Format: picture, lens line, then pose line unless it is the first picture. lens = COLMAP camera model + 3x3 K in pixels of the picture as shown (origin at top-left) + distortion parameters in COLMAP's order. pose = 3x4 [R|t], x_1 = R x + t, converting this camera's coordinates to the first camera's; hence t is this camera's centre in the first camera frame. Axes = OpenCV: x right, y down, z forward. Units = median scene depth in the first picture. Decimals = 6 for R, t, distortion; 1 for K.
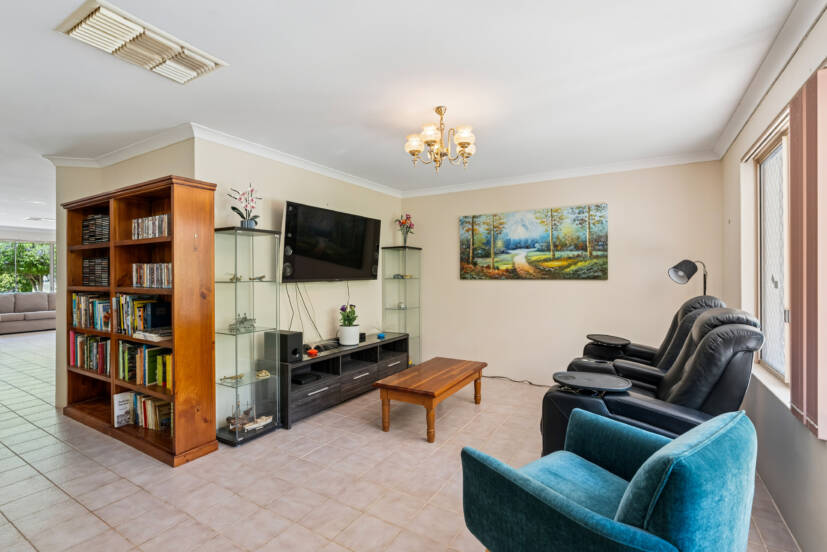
lens RADIAL K [[381.7, 0, 408.5], [0, 381.7, 273.6], [0, 0, 1]] dist [-0.007543, 0.002463]
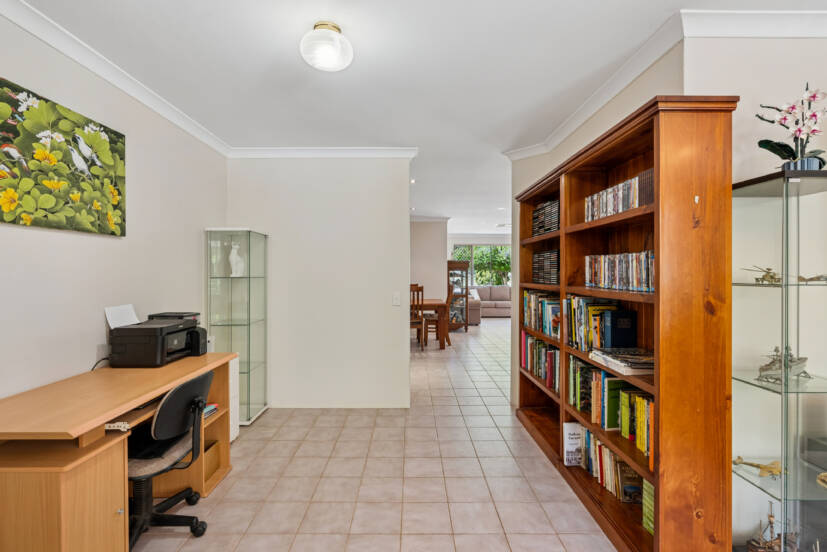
lens RADIAL K [[381.7, 0, 411.2], [0, 381.7, 273.1], [0, 0, 1]] dist [-0.007543, 0.002463]
pose [[0.525670, 0.006687, -0.850662, -0.267248], [-0.002232, 0.999977, 0.006481, 0.004475], [0.850685, -0.001508, 0.525673, 0.311936]]
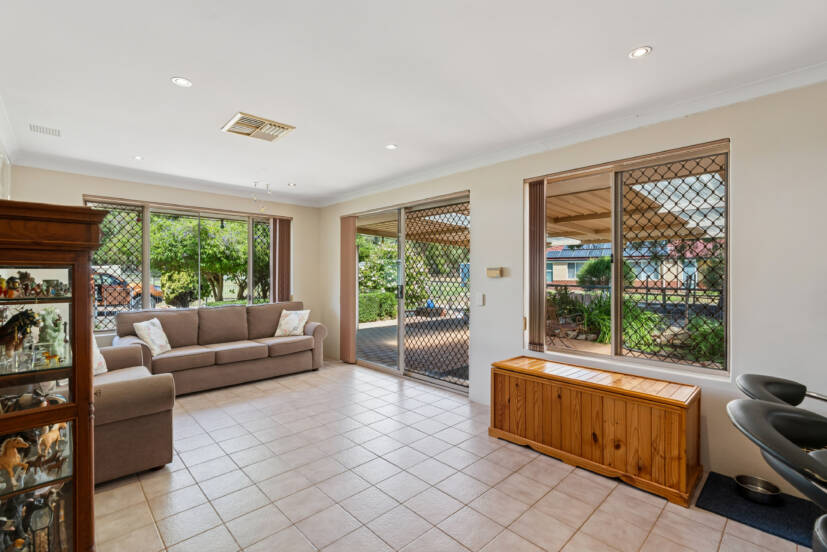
lens RADIAL K [[381.7, 0, 411.1], [0, 381.7, 272.6], [0, 0, 1]] dist [-0.007543, 0.002463]
pose [[0.963179, 0.002465, -0.268849, -2.423730], [-0.000633, 0.999976, 0.006902, -0.017909], [0.268860, -0.006478, 0.963158, 2.254098]]
